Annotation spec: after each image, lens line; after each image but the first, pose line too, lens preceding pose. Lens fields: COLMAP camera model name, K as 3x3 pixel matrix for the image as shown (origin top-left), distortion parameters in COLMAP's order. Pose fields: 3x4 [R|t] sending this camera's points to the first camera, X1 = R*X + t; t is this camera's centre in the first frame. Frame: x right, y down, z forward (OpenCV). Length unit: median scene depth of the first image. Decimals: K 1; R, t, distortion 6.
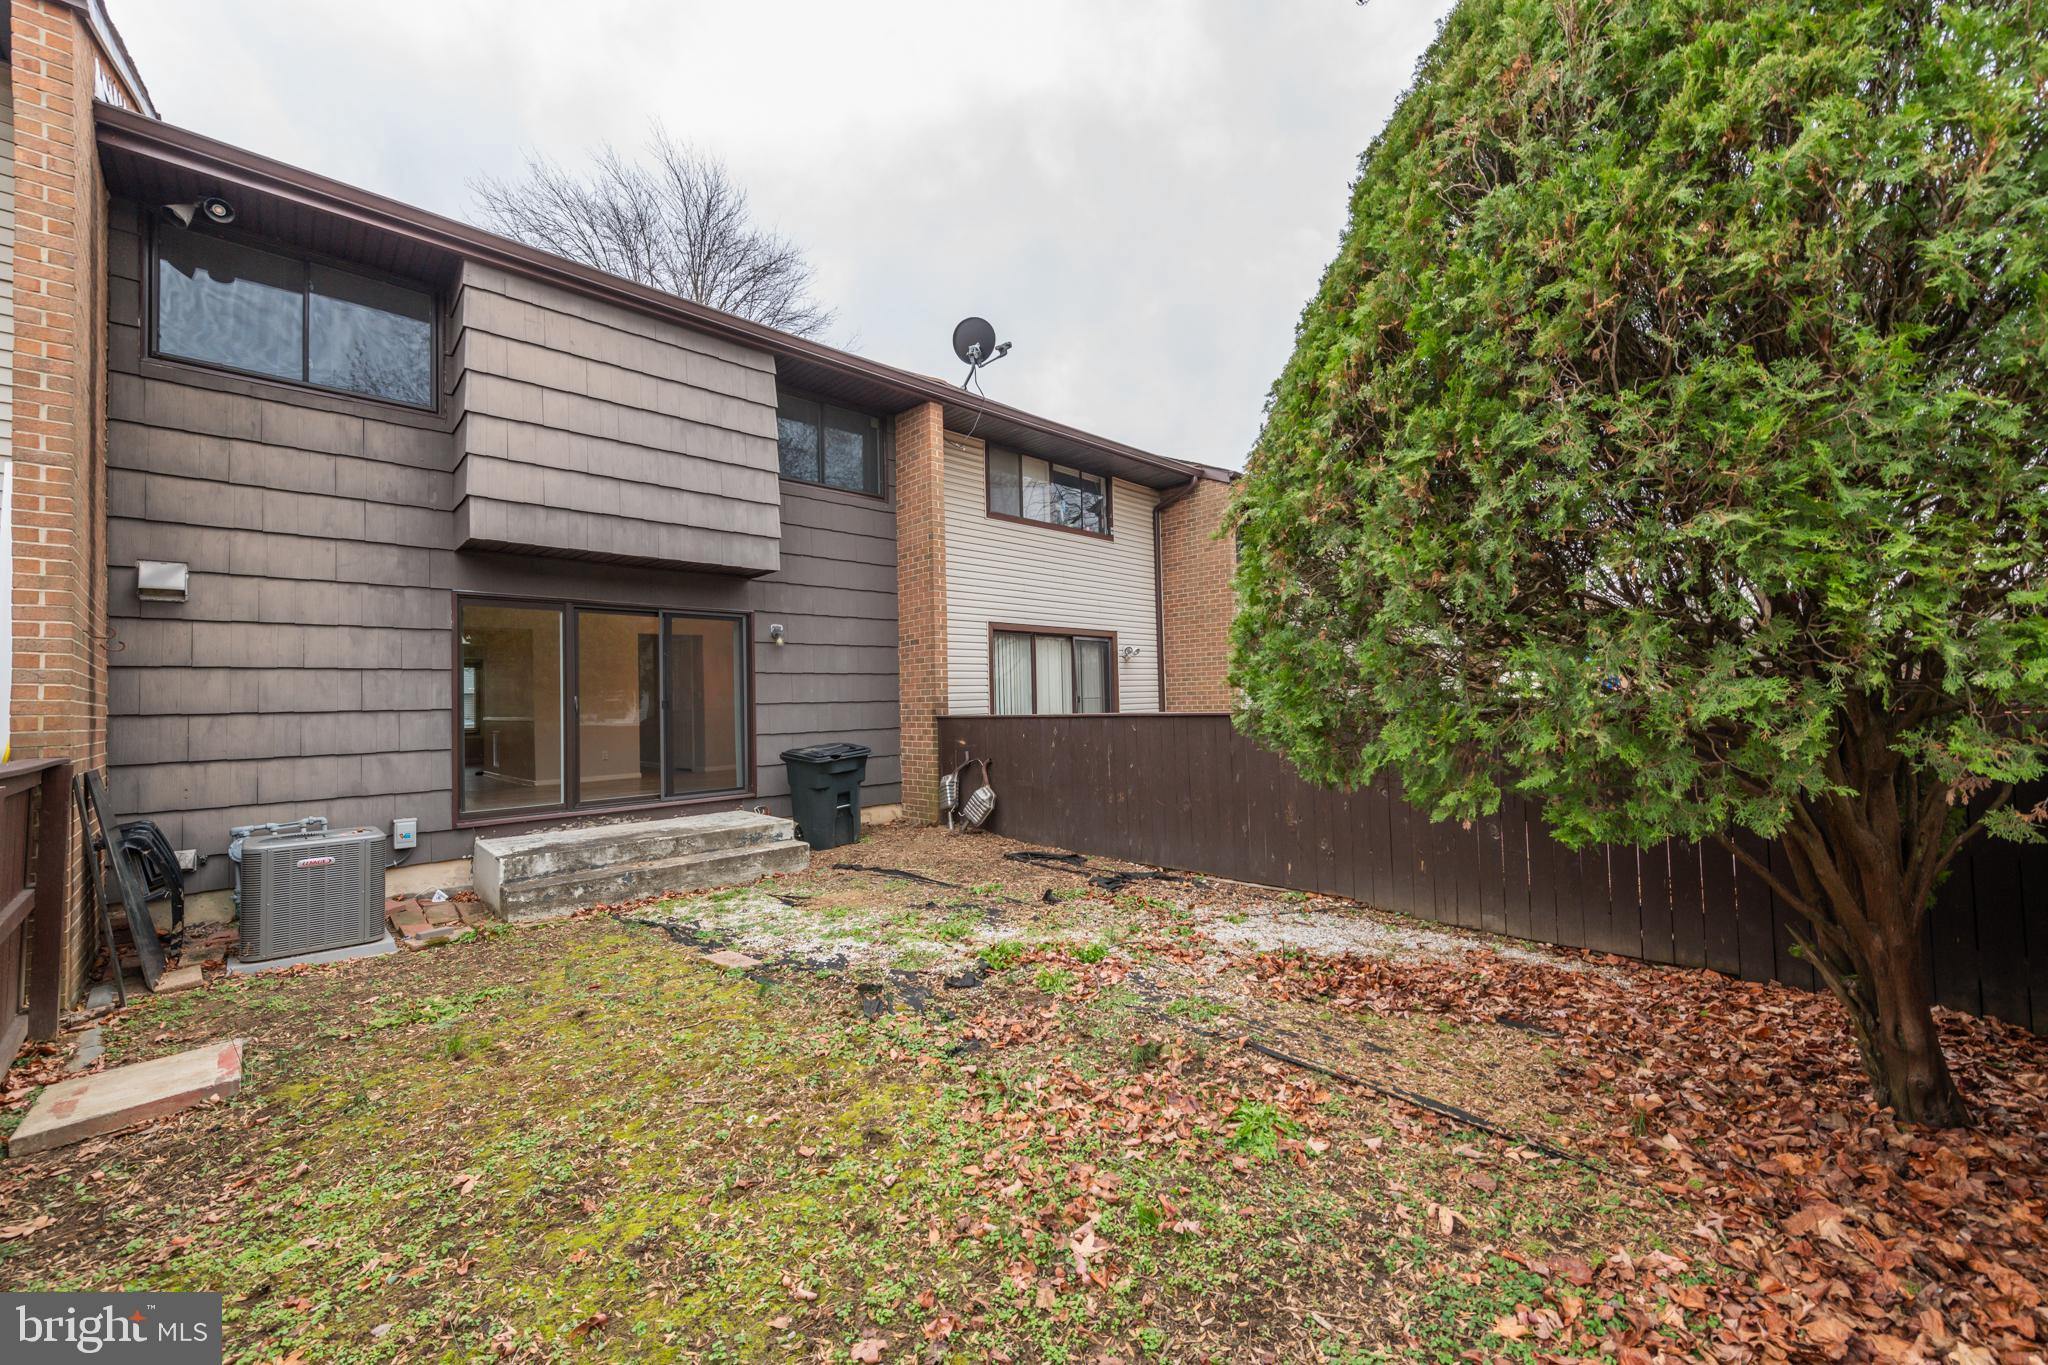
lens RADIAL K [[803.5, 0, 1024.0], [0, 803.5, 682.5], [0, 0, 1]] dist [-0.000150, -0.000071]
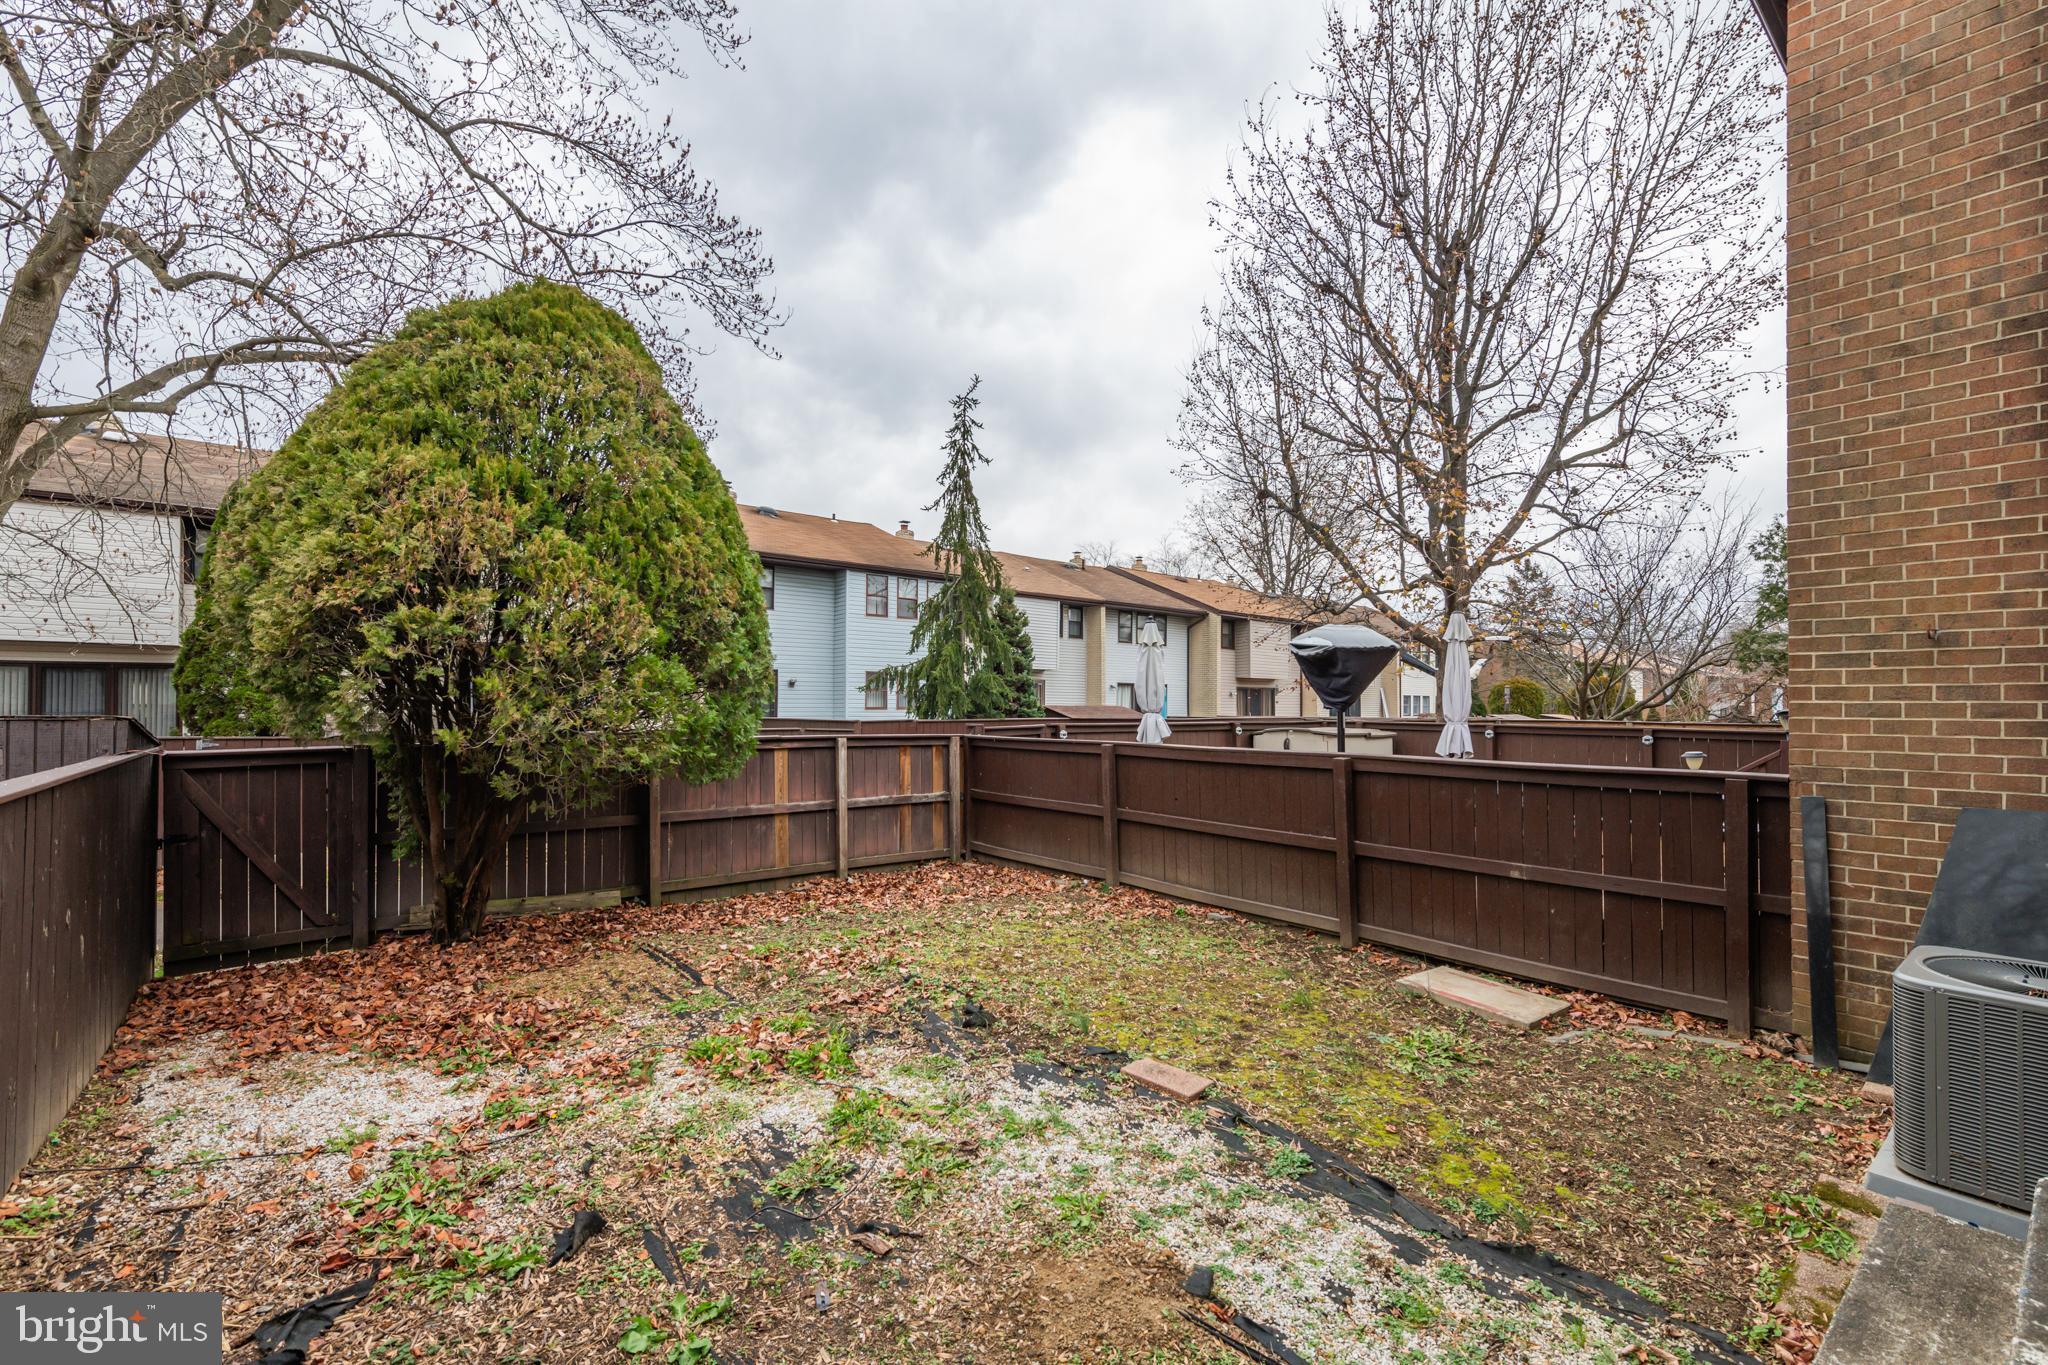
lens RADIAL K [[862.4, 0, 1019.8], [0, 862.4, 700.7], [0, 0, 1]] dist [0.000542, -0.000050]
pose [[-0.995227, 0.022147, 0.095041, -0.294508], [0.019892, 0.999499, -0.024612, 0.011661], [-0.095539, -0.022604, -0.995169, 1.725446]]
